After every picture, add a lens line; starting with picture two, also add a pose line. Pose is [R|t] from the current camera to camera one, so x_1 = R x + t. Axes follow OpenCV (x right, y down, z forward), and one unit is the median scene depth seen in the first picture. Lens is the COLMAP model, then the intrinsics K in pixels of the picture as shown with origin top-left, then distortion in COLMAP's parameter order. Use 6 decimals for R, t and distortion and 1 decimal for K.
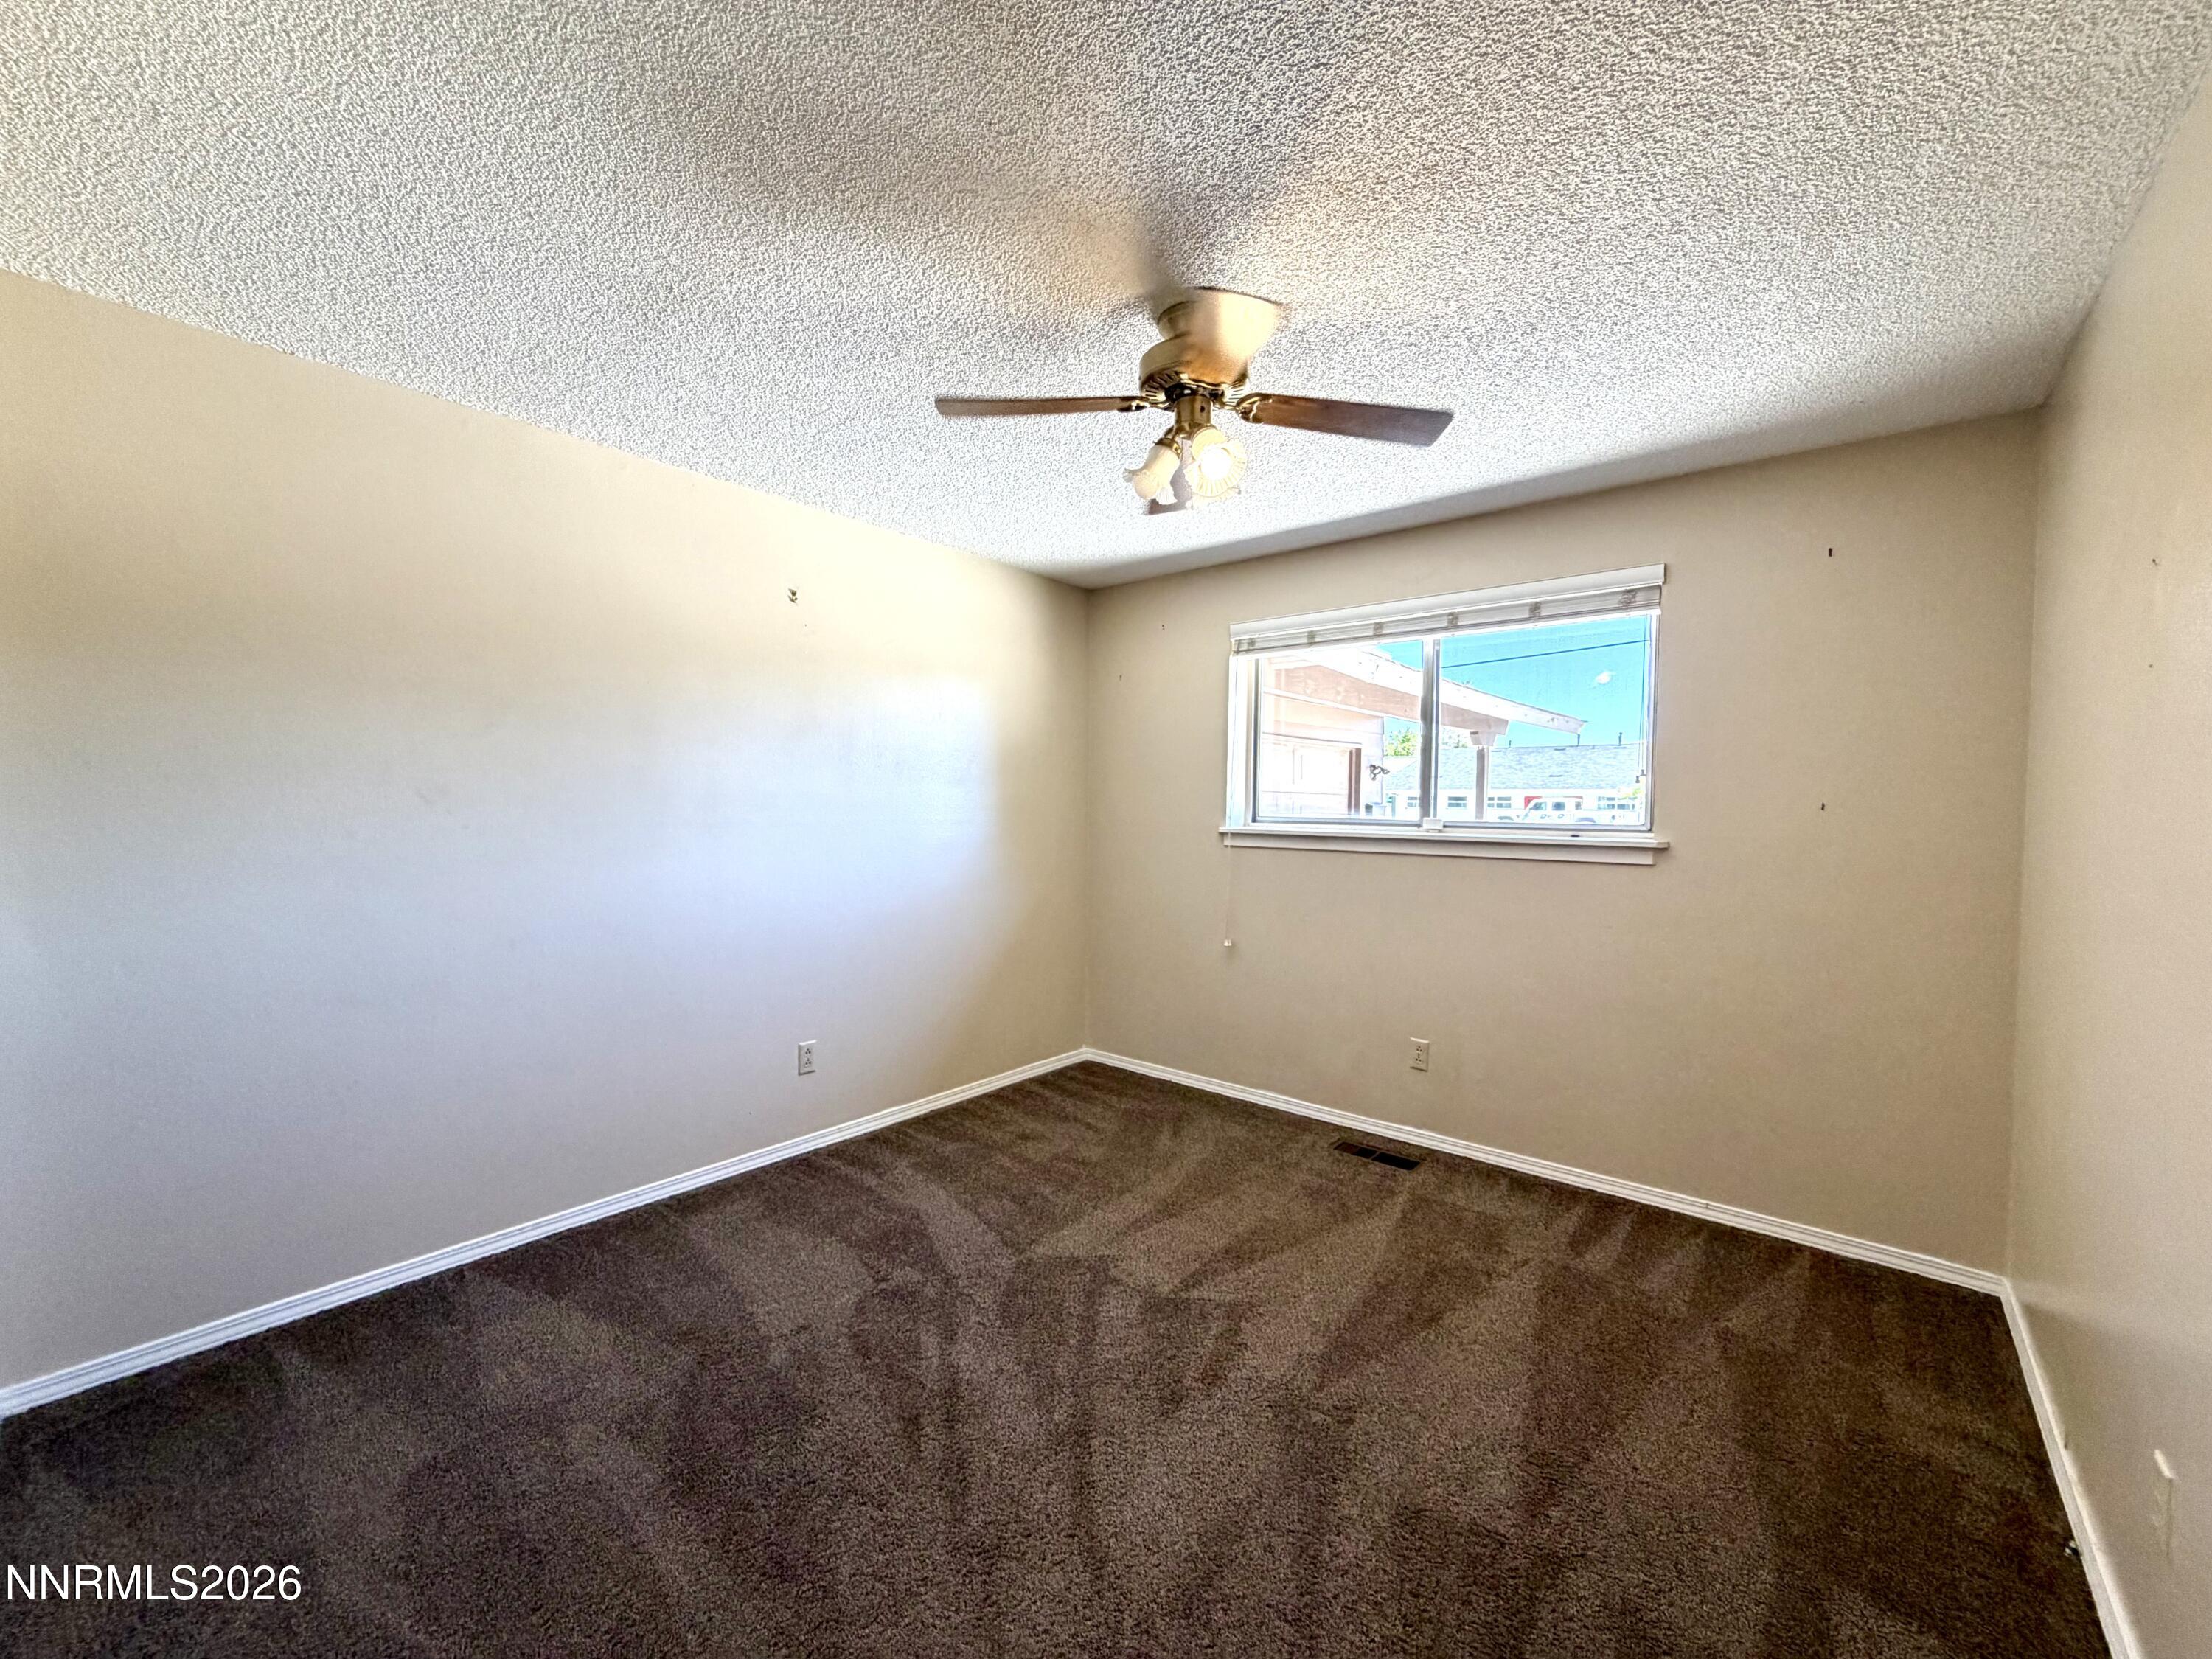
lens RADIAL K [[881.8, 0, 1097.5], [0, 881.8, 830.3], [0, 0, 1]] dist [-0.000894, 0.000289]
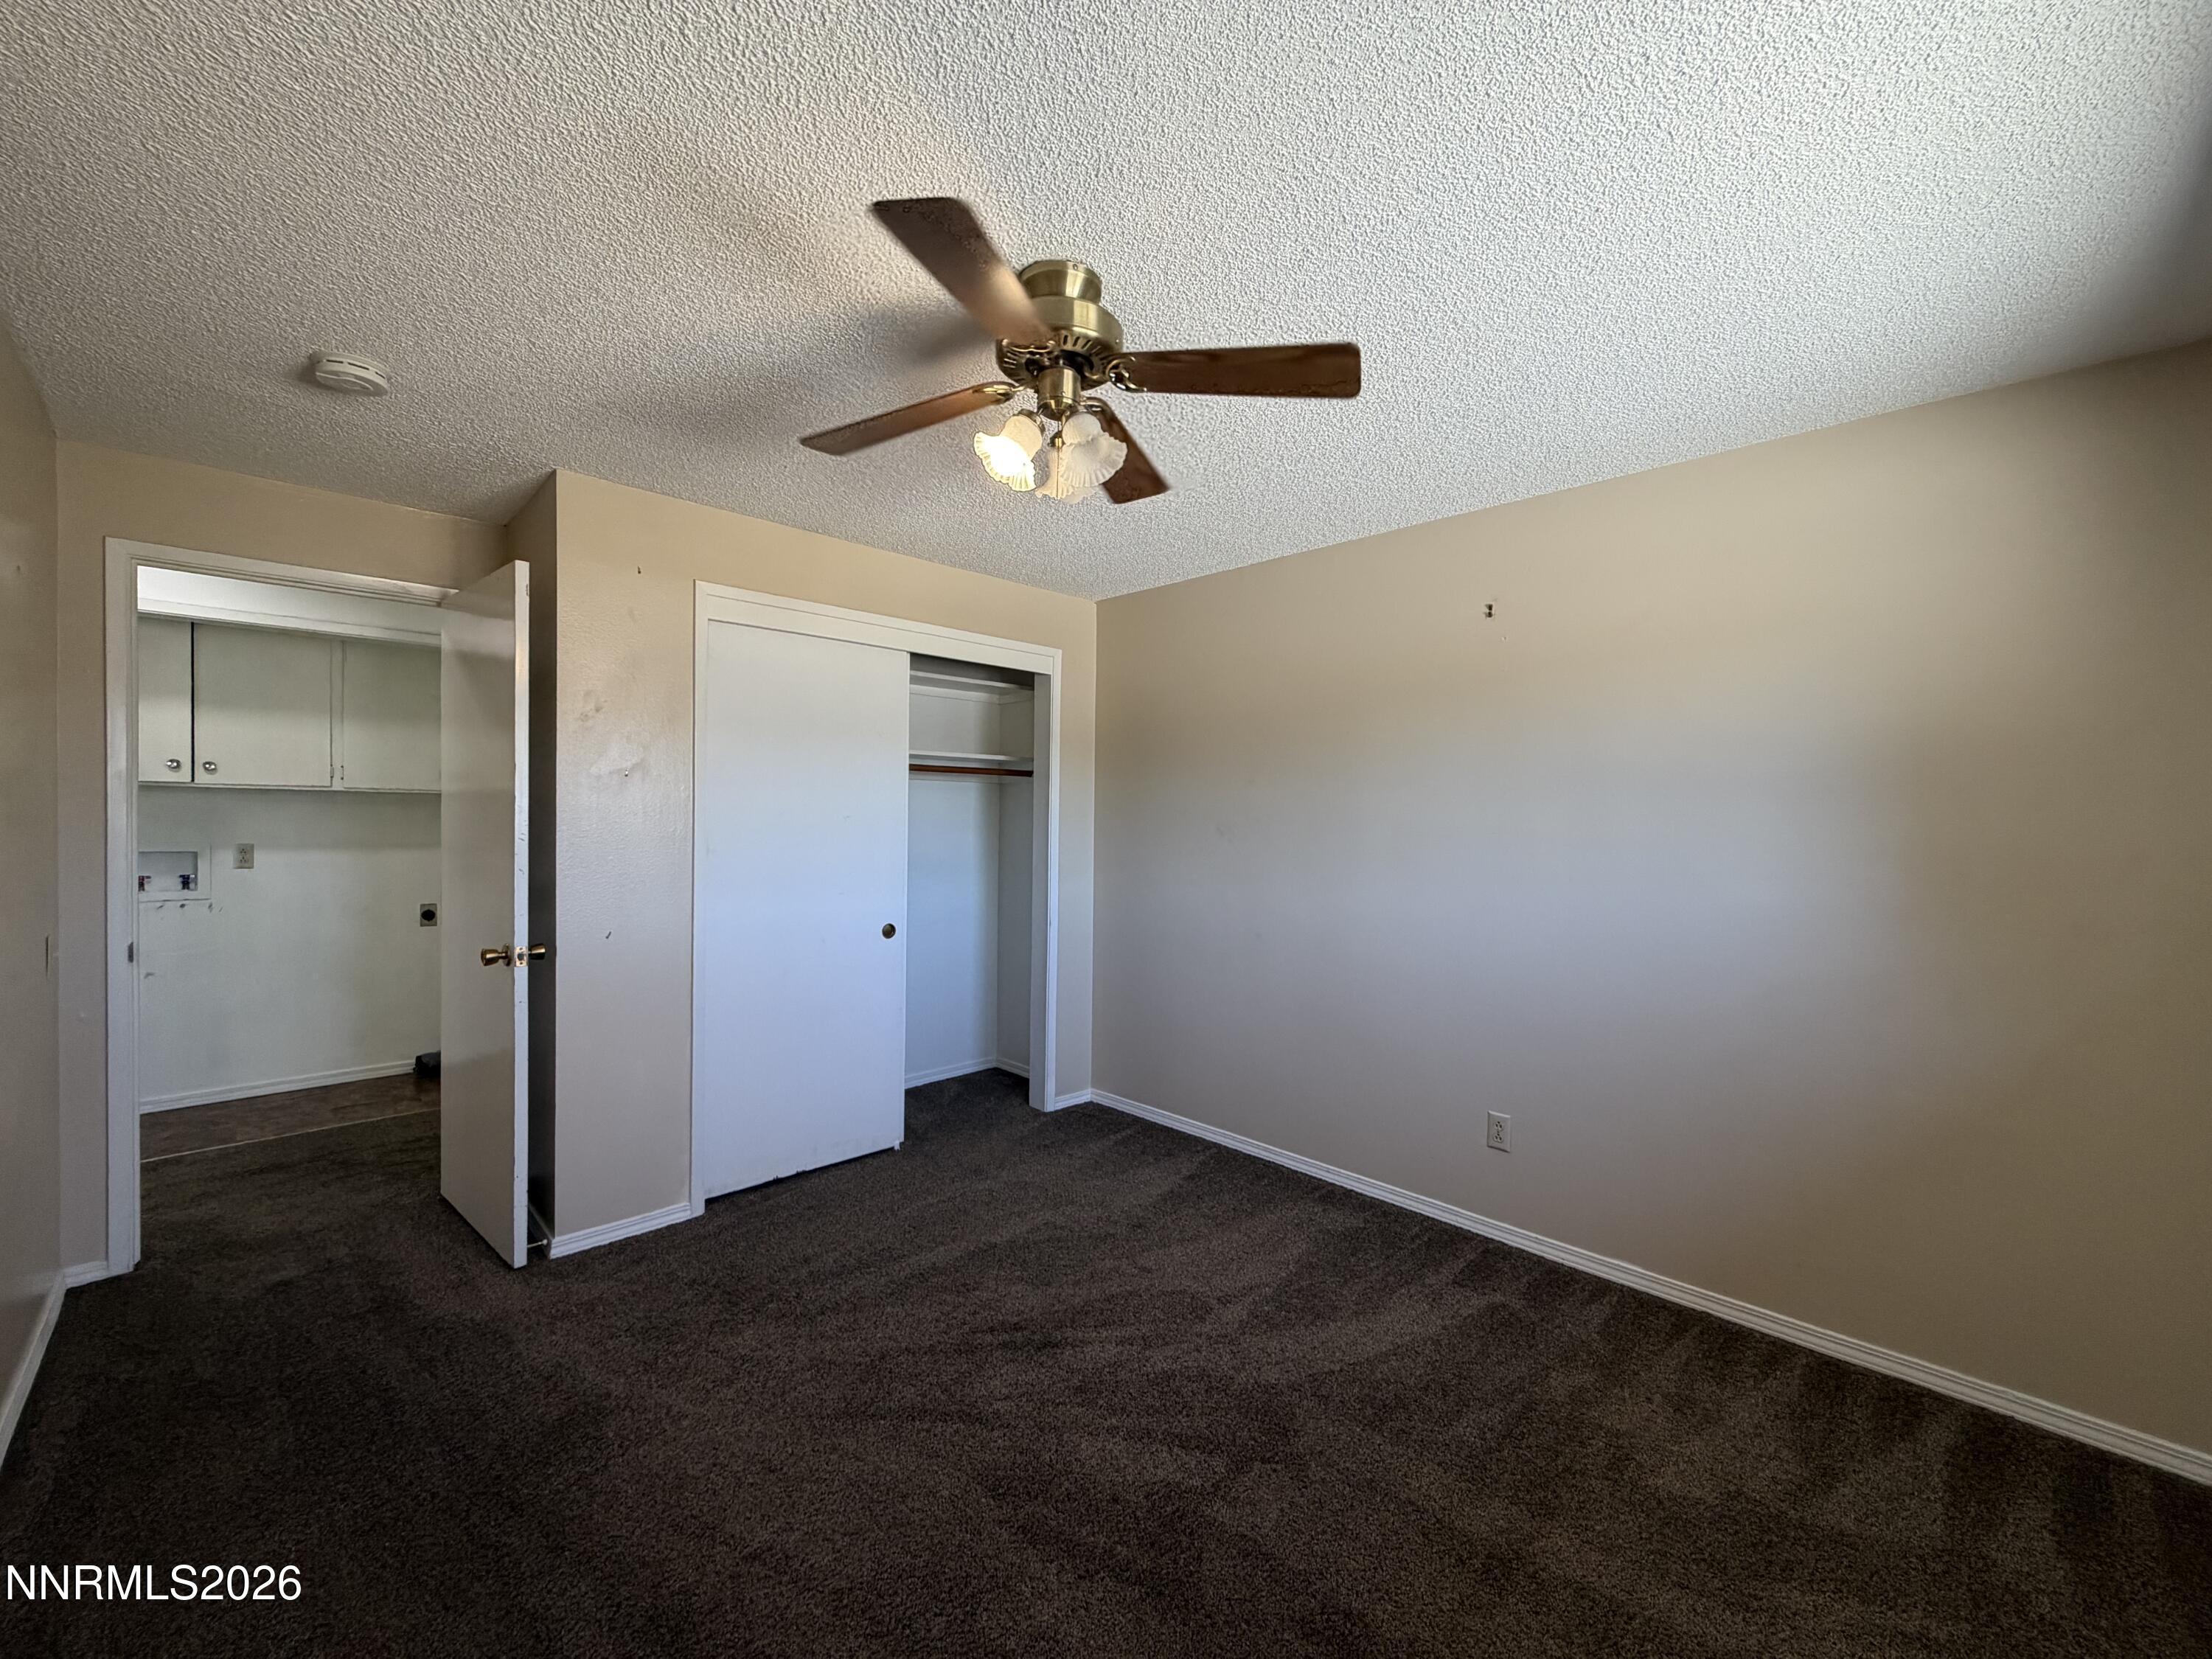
lens RADIAL K [[881.8, 0, 1097.5], [0, 881.8, 830.3], [0, 0, 1]] dist [-0.000894, 0.000289]
pose [[-0.101431, 0.002010, -0.994840, 0.702497], [-0.043650, 0.999026, 0.006469, -0.034453], [0.993884, 0.044081, -0.101245, 0.826293]]
